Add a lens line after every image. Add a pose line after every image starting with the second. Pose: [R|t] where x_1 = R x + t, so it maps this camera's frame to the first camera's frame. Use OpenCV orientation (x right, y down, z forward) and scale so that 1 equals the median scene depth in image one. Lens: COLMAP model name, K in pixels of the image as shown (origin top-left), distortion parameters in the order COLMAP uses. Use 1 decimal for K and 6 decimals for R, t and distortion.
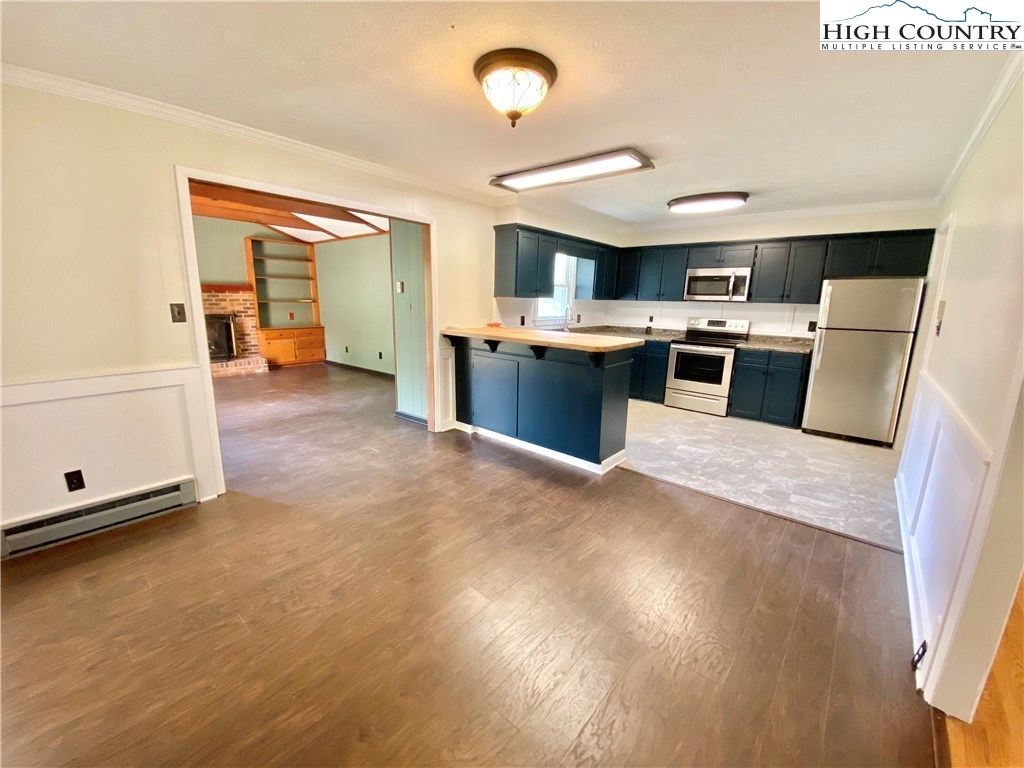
lens RADIAL K [[416.2, 0, 512.0], [0, 416.2, 384.0], [0, 0, 1]] dist [0.030725, -0.021792]
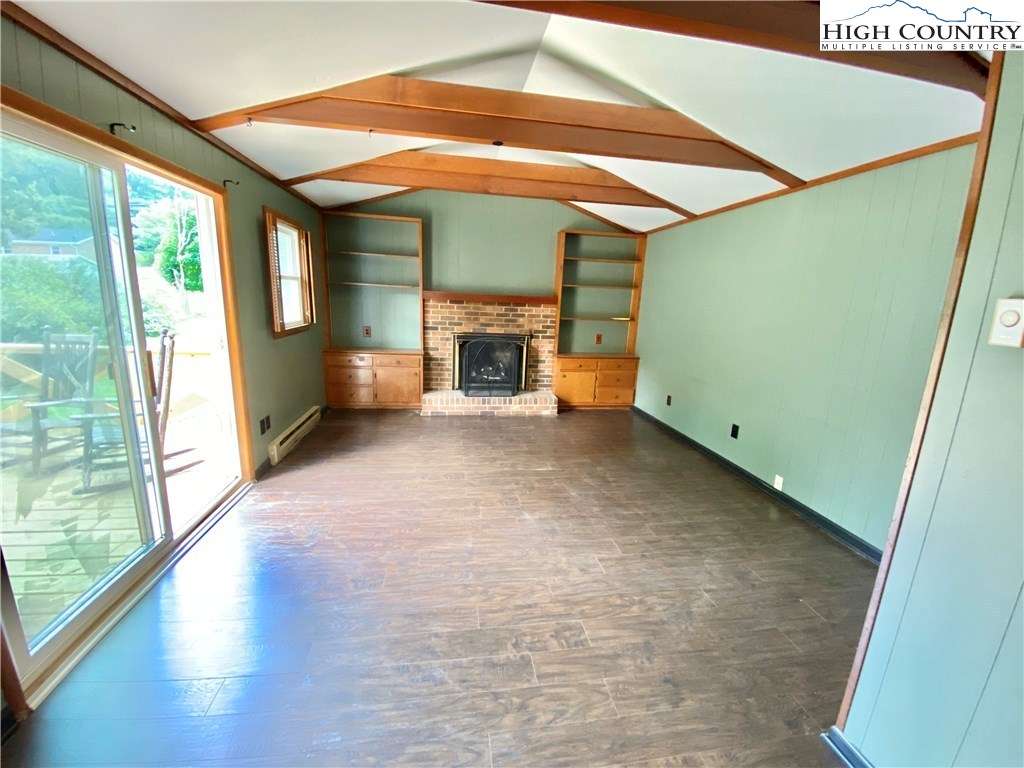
lens RADIAL K [[416.2, 0, 512.0], [0, 416.2, 384.0], [0, 0, 1]] dist [0.030725, -0.021792]
pose [[0.759312, 0.143721, -0.634657, -0.192783], [-0.157020, 0.986952, 0.035639, -0.096747], [0.631498, 0.072593, 0.771972, 0.396409]]
